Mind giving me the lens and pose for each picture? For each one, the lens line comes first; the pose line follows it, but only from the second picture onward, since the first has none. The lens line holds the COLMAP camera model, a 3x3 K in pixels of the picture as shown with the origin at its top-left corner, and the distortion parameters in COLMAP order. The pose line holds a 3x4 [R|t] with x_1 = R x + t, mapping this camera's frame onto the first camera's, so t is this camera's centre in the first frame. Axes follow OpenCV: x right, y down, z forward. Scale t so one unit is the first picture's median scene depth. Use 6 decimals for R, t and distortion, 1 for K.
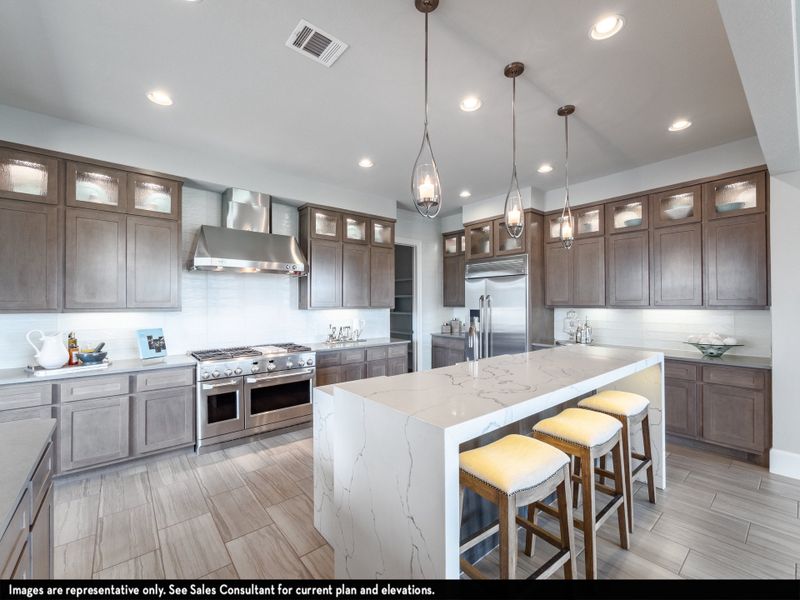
lens RADIAL K [[337.4, 0, 400.0], [0, 337.4, 300.0], [0, 0, 1]] dist [0.001950, 0.000330]
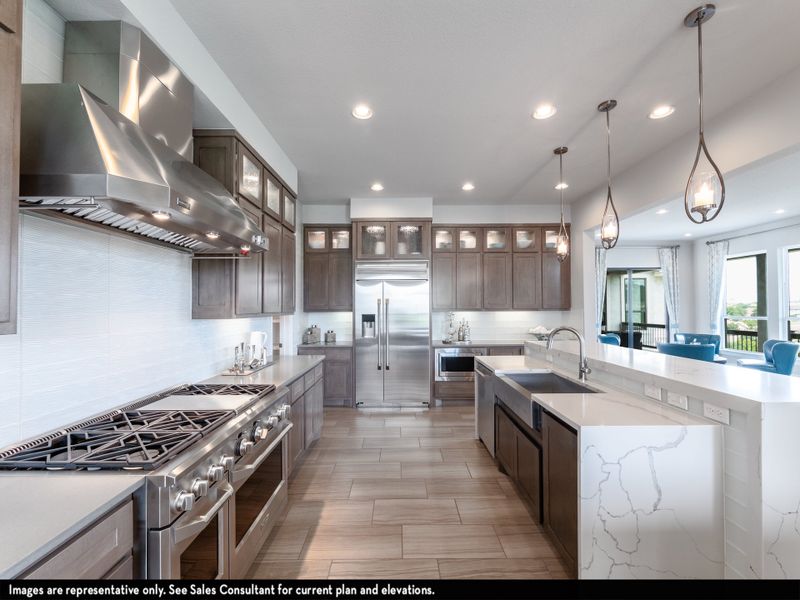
lens RADIAL K [[337.4, 0, 400.0], [0, 337.4, 300.0], [0, 0, 1]] dist [0.001950, 0.000330]
pose [[0.634777, 0.013159, 0.772583, -0.547262], [-0.000609, 0.999863, -0.016530, 0.005260], [-0.772695, 0.010022, 0.634699, 0.442956]]
